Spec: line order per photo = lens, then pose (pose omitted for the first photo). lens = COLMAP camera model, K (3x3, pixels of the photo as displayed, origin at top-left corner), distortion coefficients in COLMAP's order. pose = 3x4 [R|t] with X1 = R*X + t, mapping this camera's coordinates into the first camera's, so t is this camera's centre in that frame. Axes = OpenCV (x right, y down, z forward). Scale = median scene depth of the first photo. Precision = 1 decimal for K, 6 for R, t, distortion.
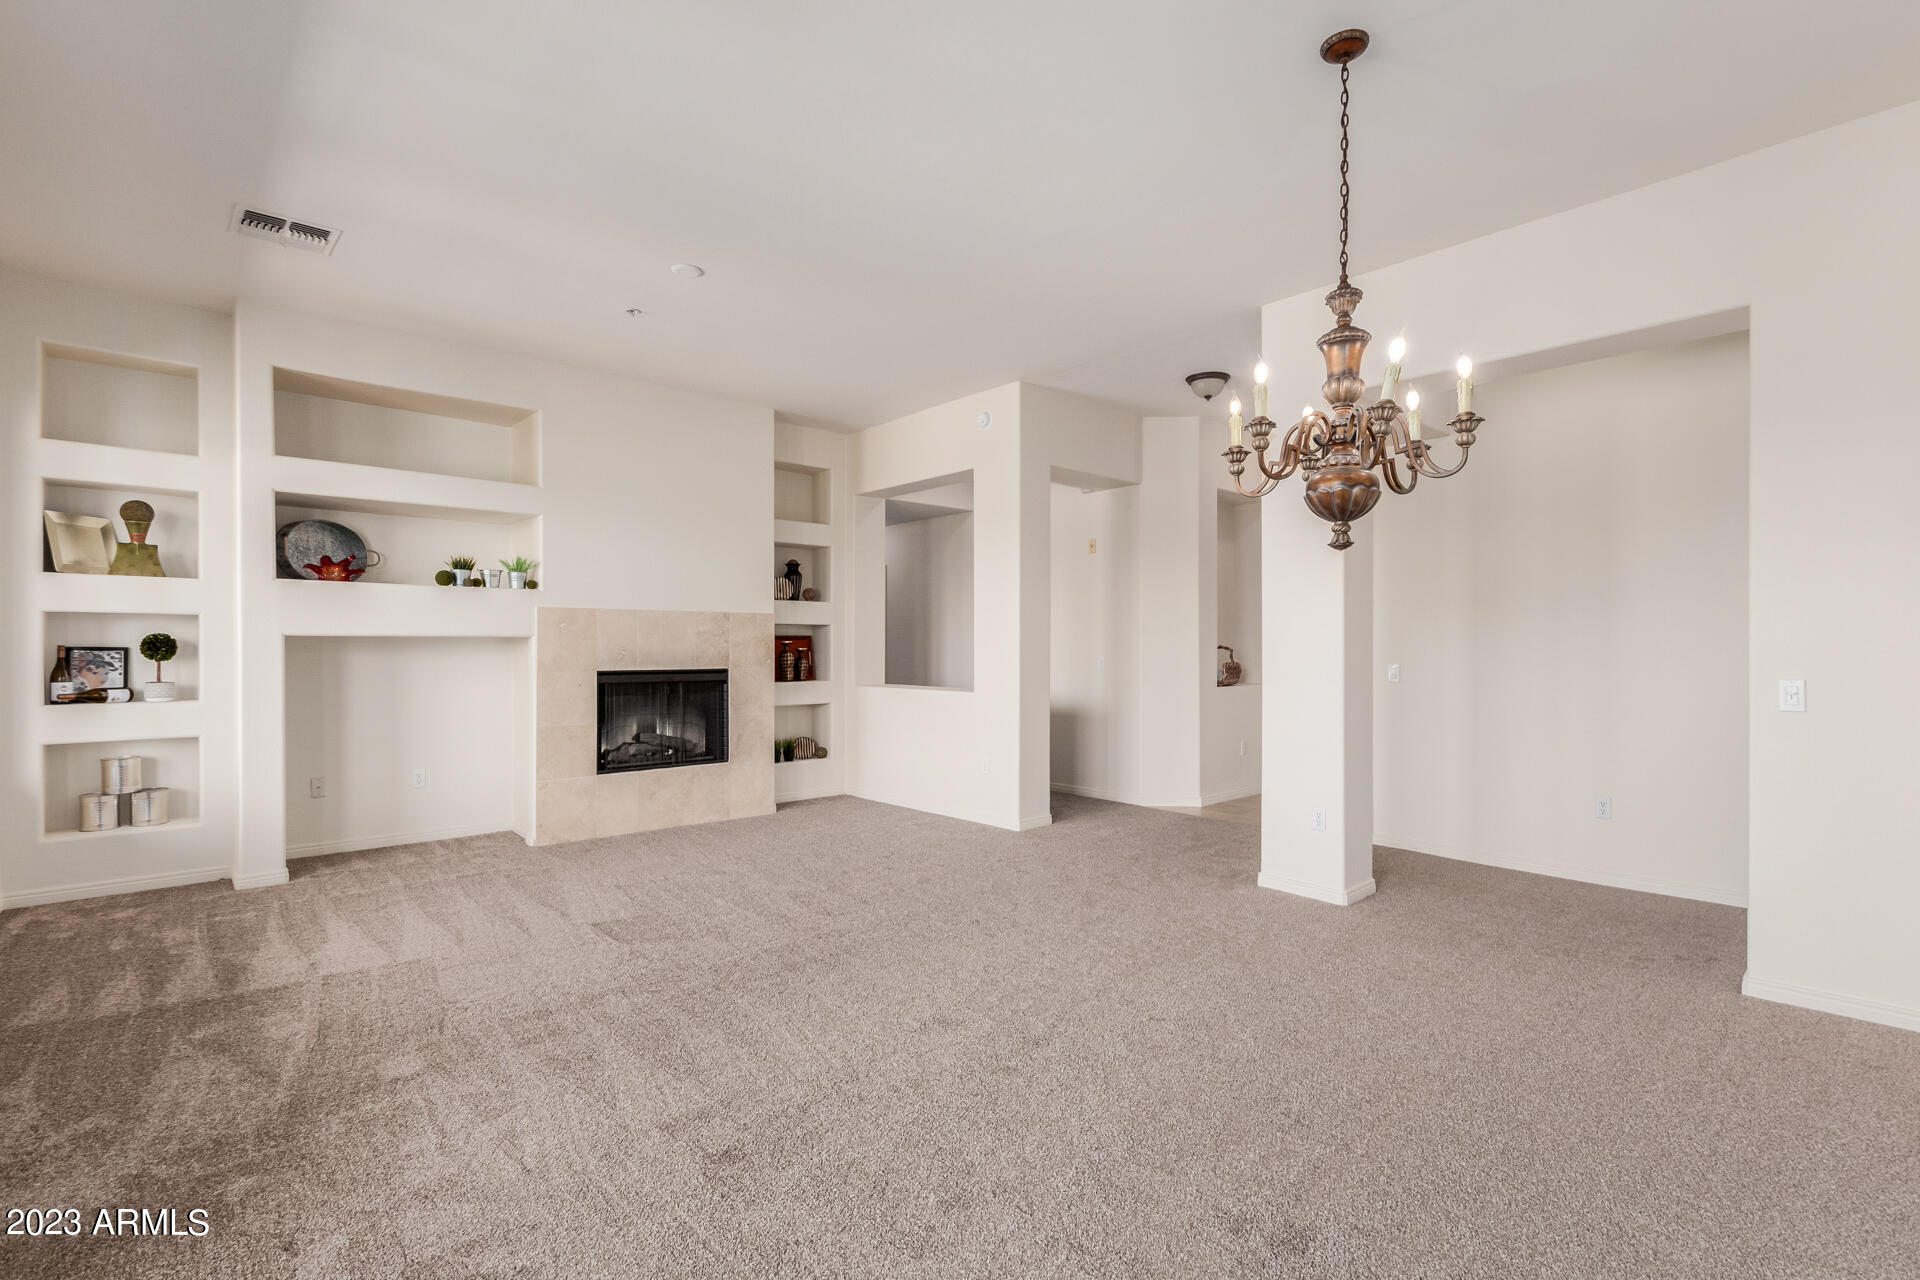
lens RADIAL K [[879.6, 0, 961.0], [0, 879.6, 652.7], [0, 0, 1]] dist [0.003786, -0.000719]
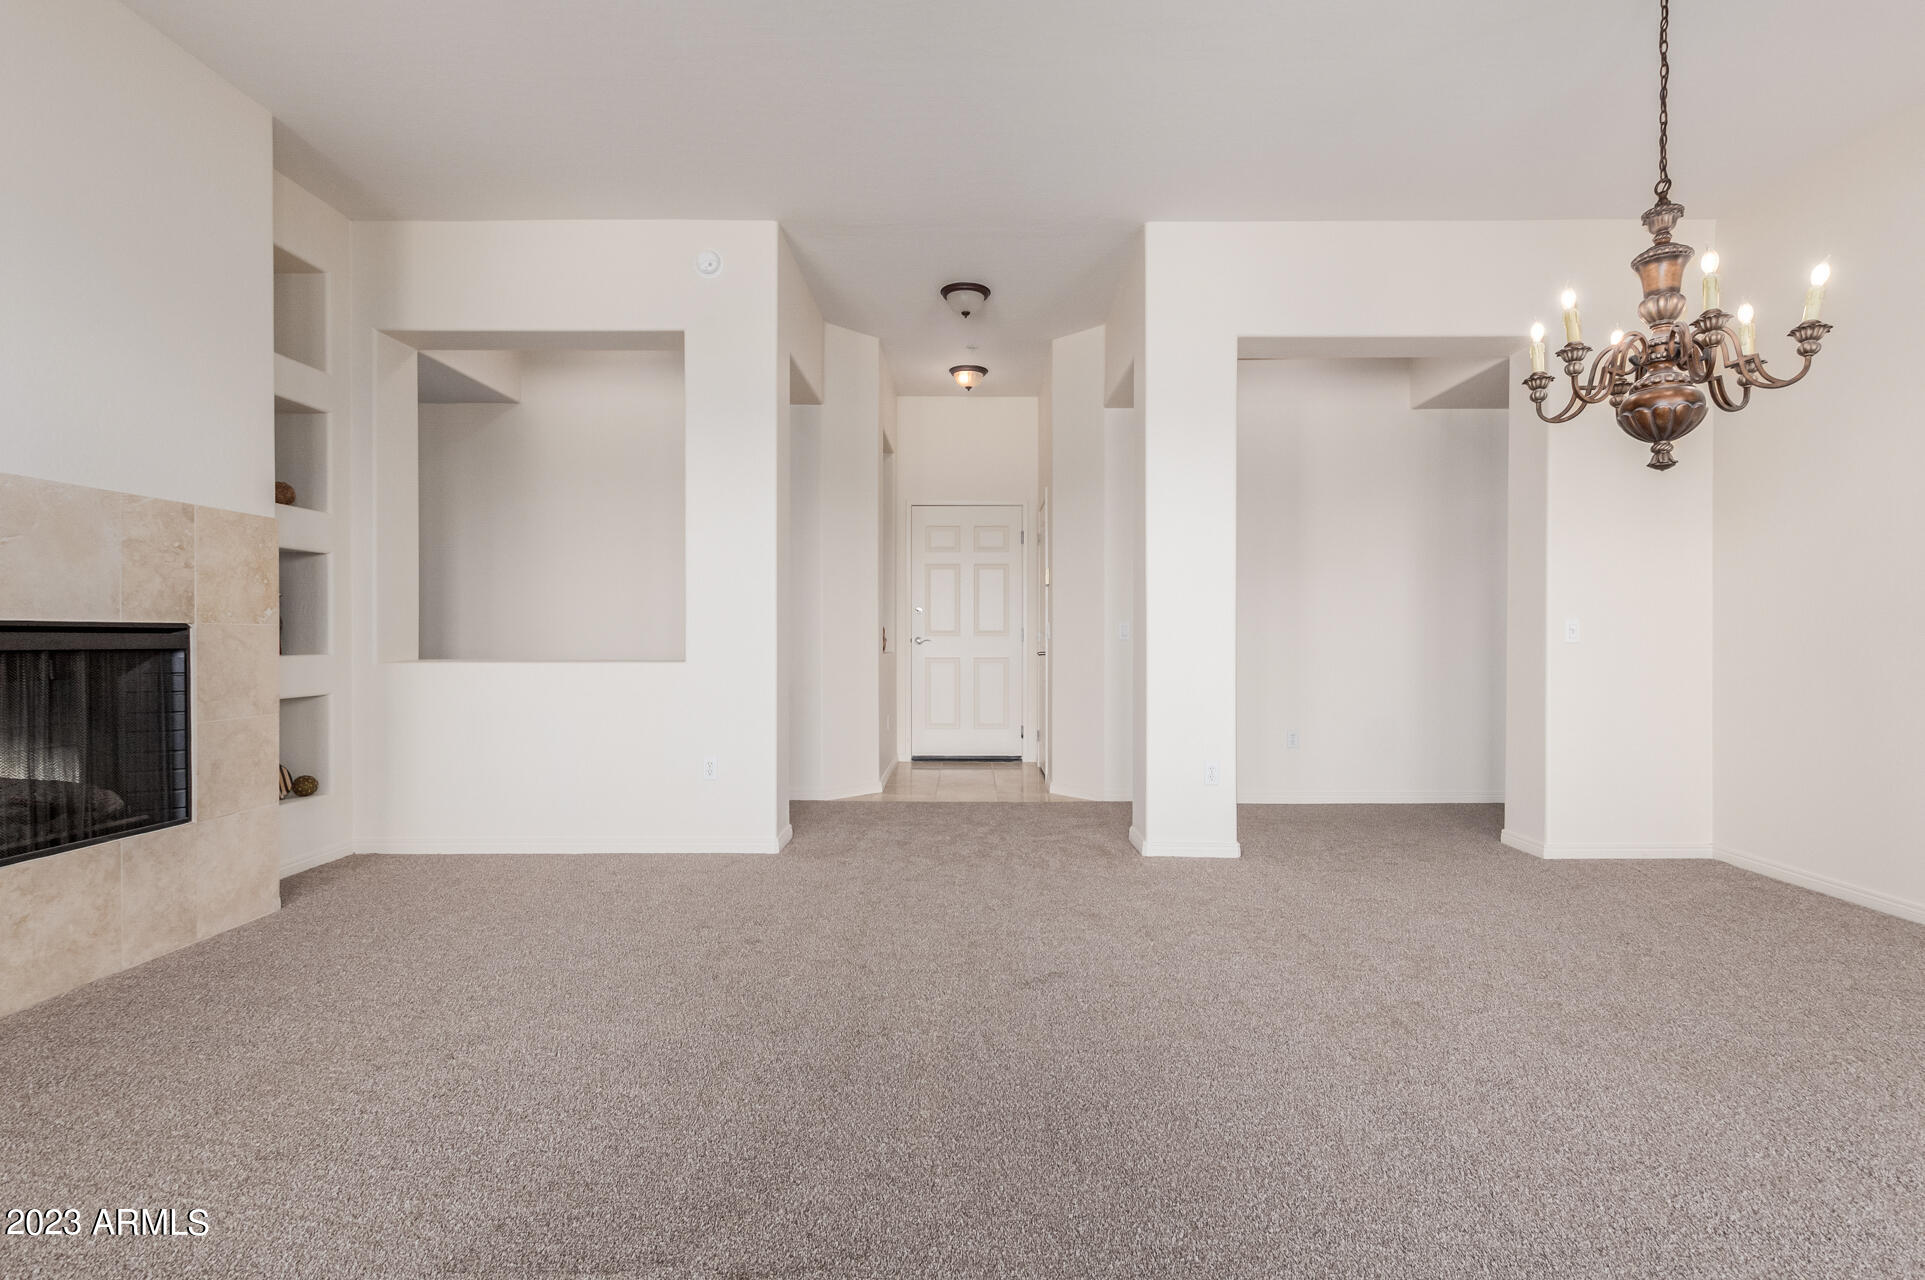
lens RADIAL K [[891.4, 0, 962.0], [0, 891.4, 632.4], [0, 0, 1]] dist [0.004873, -0.000939]
pose [[0.674547, 0.001714, 0.738229, -0.380360], [0.004565, 0.999969, -0.006493, 0.030927], [-0.738217, 0.007750, 0.674518, 0.415396]]
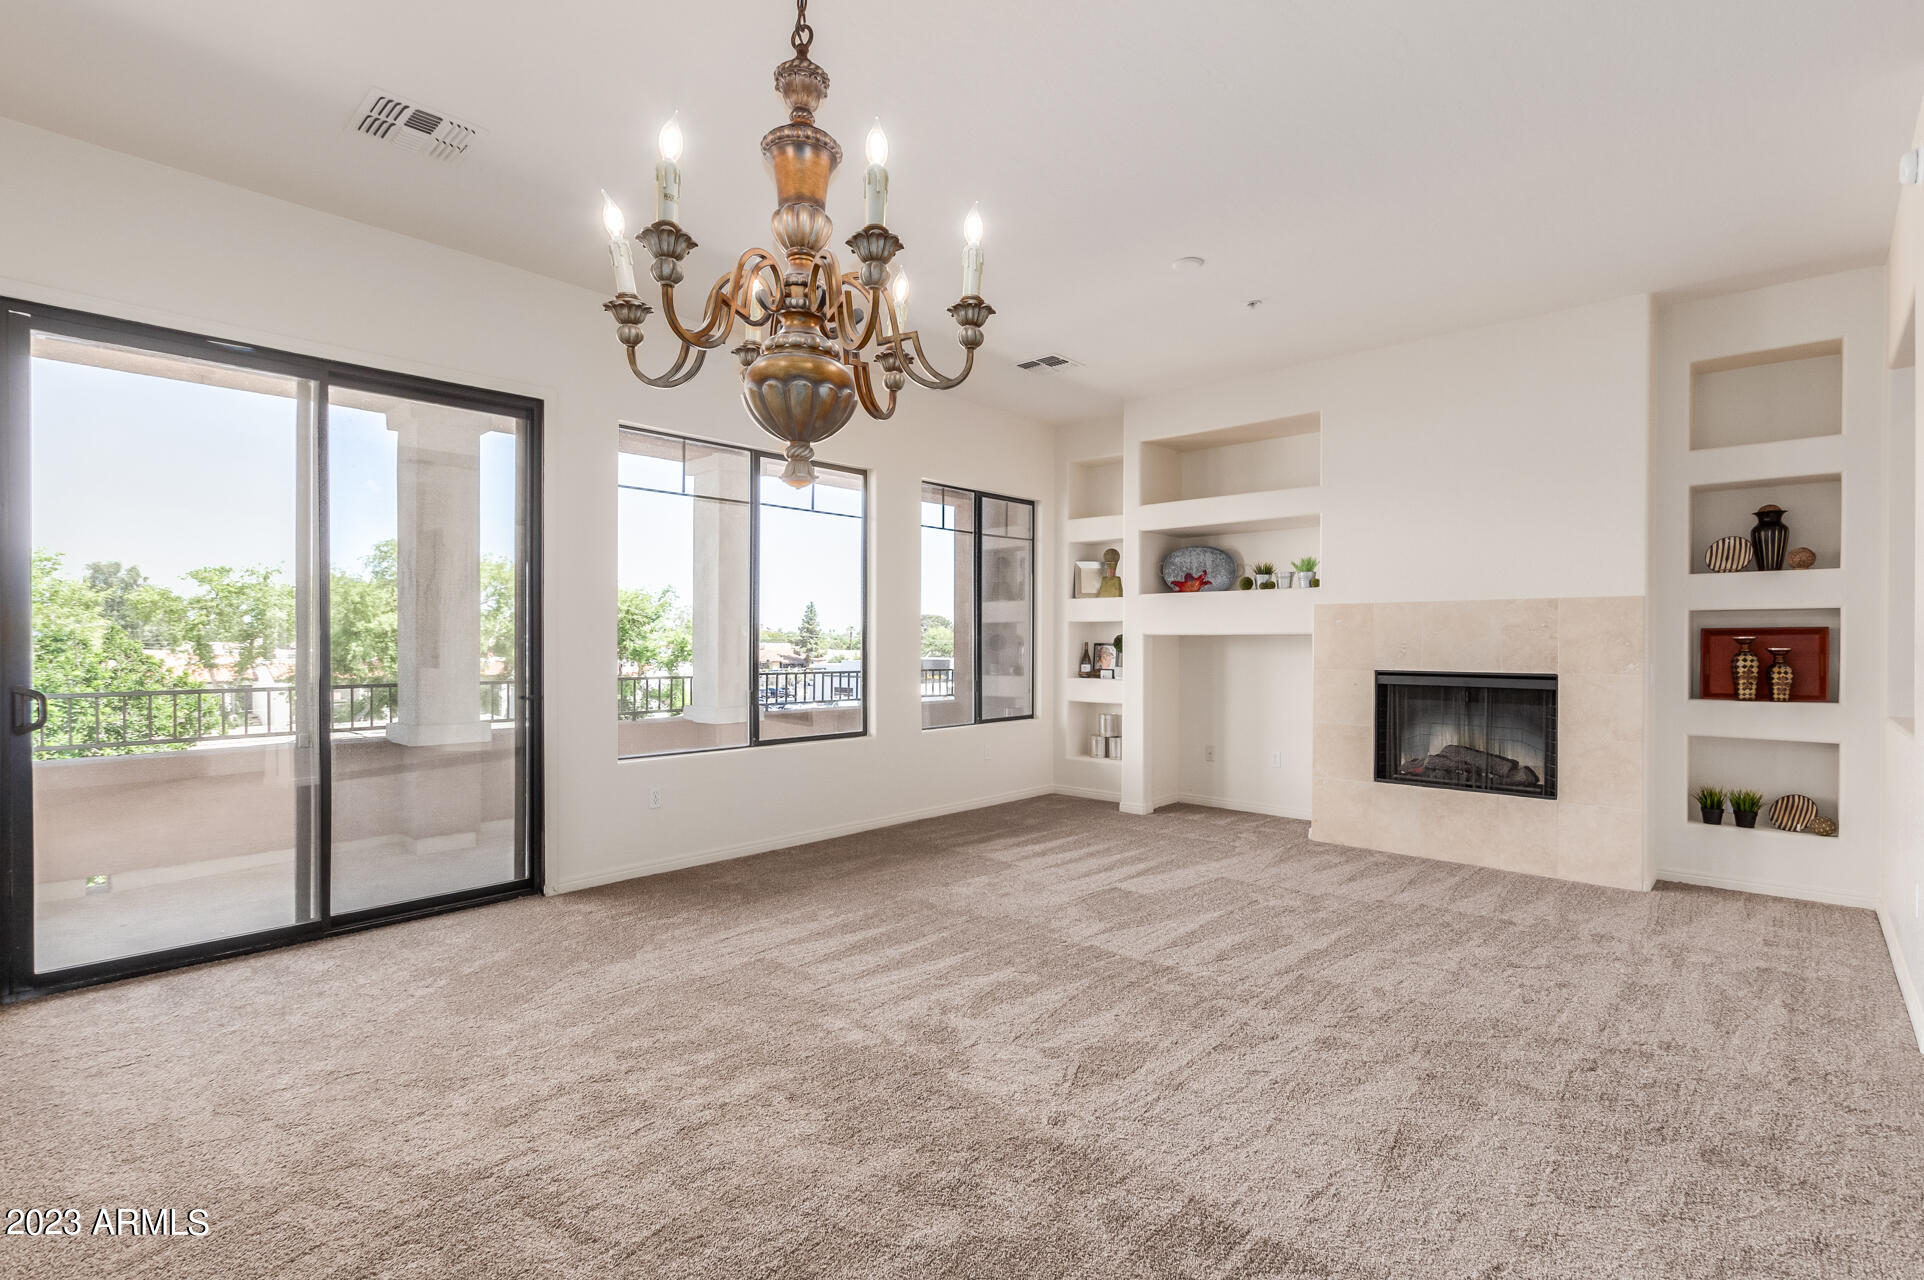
lens RADIAL K [[900.9, 0, 968.3], [0, 900.9, 645.5], [0, 0, 1]] dist [-0.000213, -0.000375]
pose [[0.096774, 0.003788, -0.995299, 0.498581], [-0.010743, 0.999938, 0.002762, -0.003299], [0.995248, 0.010425, 0.096808, 0.485199]]
